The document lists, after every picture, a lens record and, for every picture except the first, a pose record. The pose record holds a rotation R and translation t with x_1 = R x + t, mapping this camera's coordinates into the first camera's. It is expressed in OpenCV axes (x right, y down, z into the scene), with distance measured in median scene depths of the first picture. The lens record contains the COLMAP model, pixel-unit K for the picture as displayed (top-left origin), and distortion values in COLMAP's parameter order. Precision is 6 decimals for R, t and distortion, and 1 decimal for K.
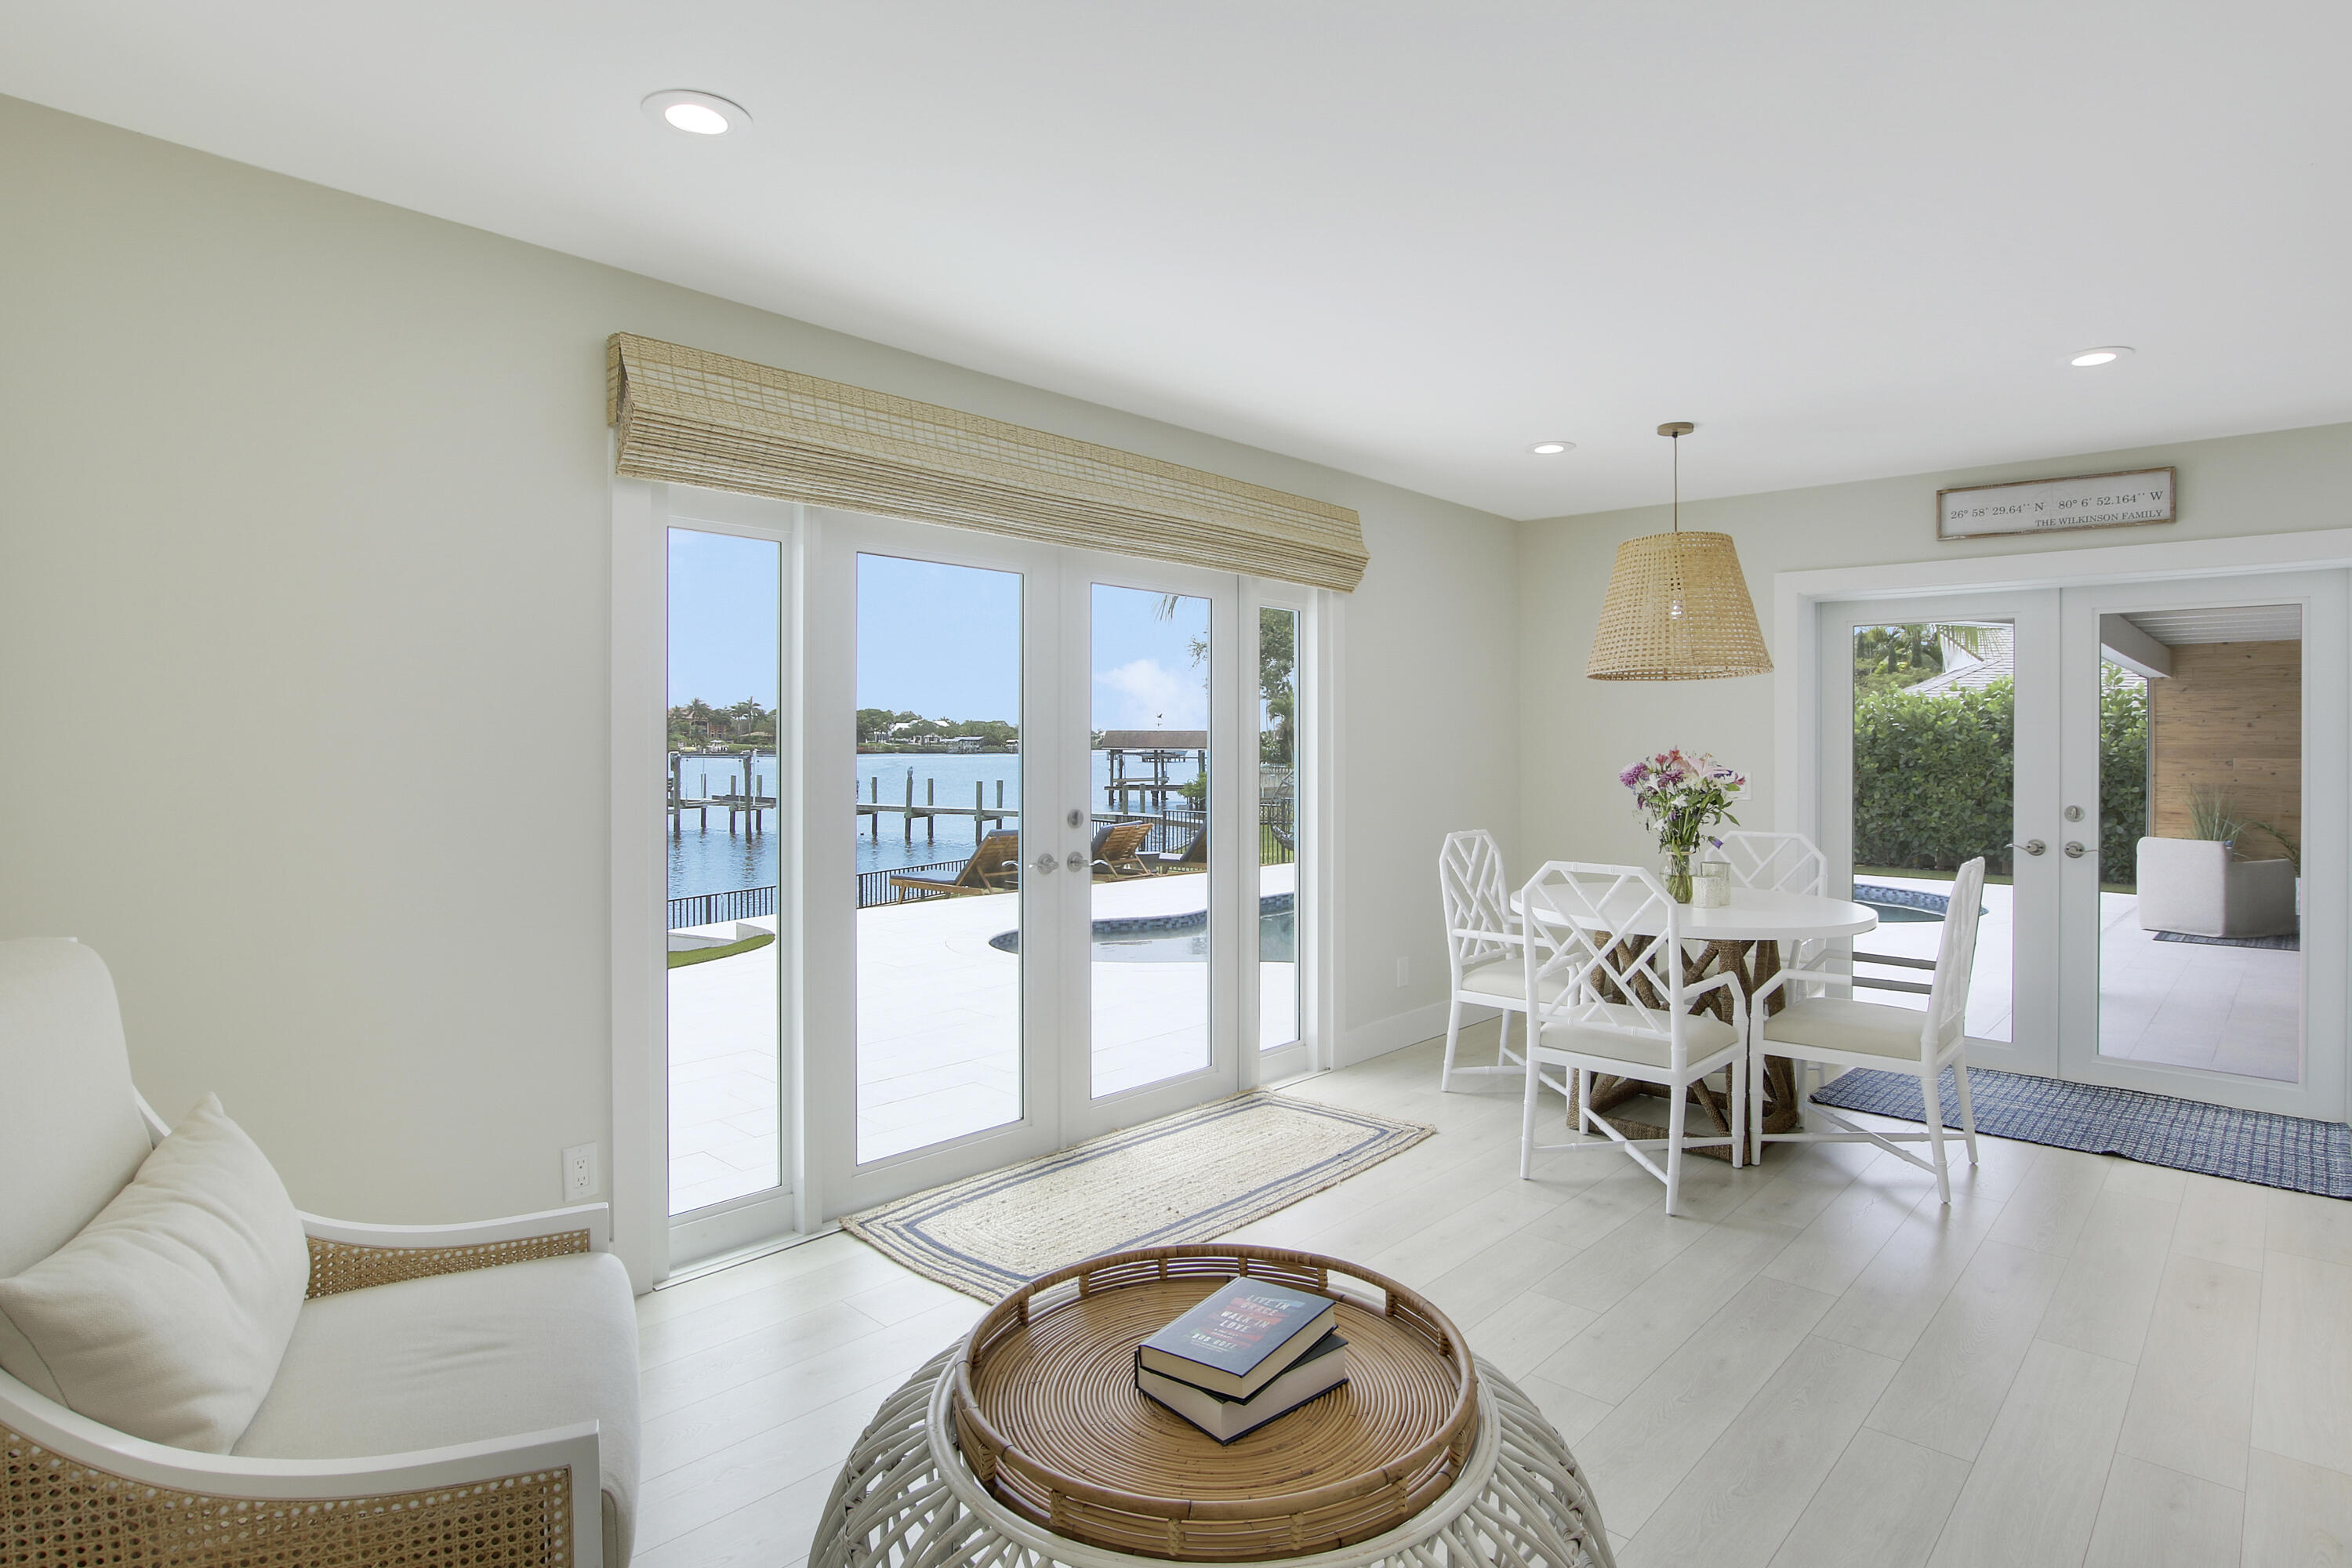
lens RADIAL K [[1212.4, 0, 1173.5], [0, 1212.4, 751.3], [0, 0, 1]] dist [-0.024698, 0.002377]
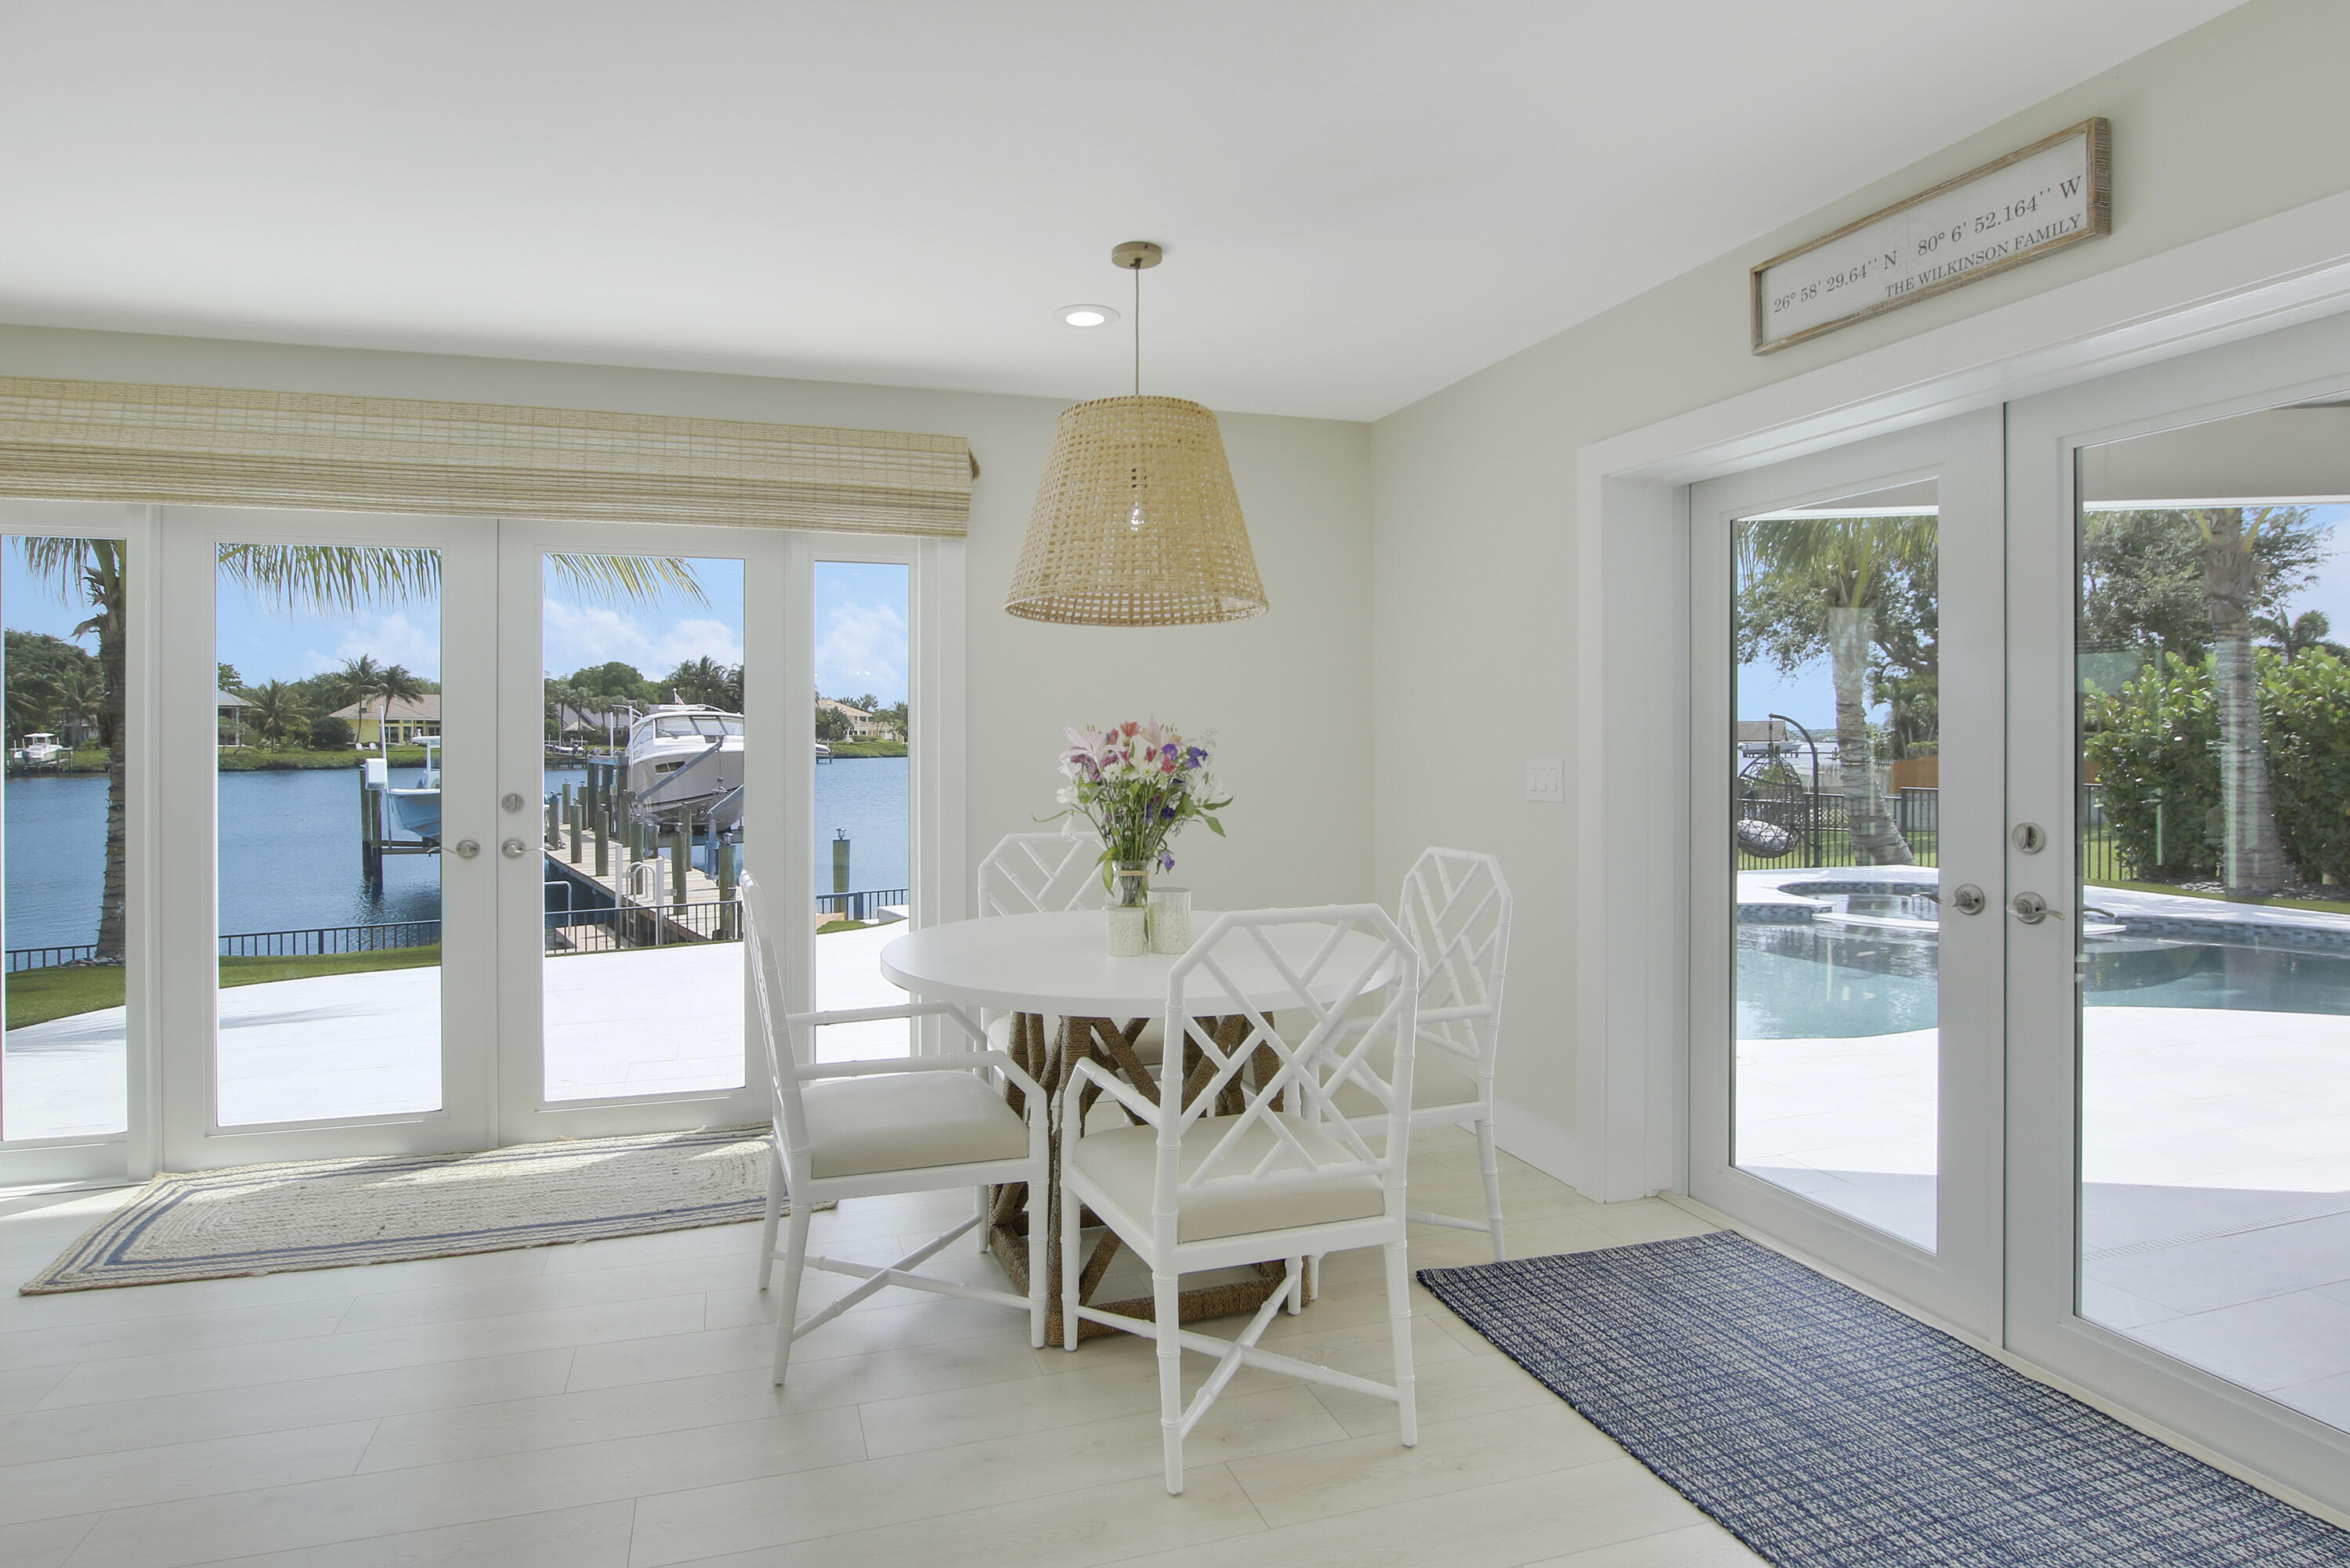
lens RADIAL K [[1211.3, 0, 1103.1], [0, 1211.3, 766.2], [0, 0, 1]] dist [-0.024698, 0.002377]
pose [[0.865938, 0.006335, -0.500111, 0.657052], [0.002553, 0.999851, 0.017086, 0.009133], [0.500144, -0.016072, 0.865793, 0.348783]]
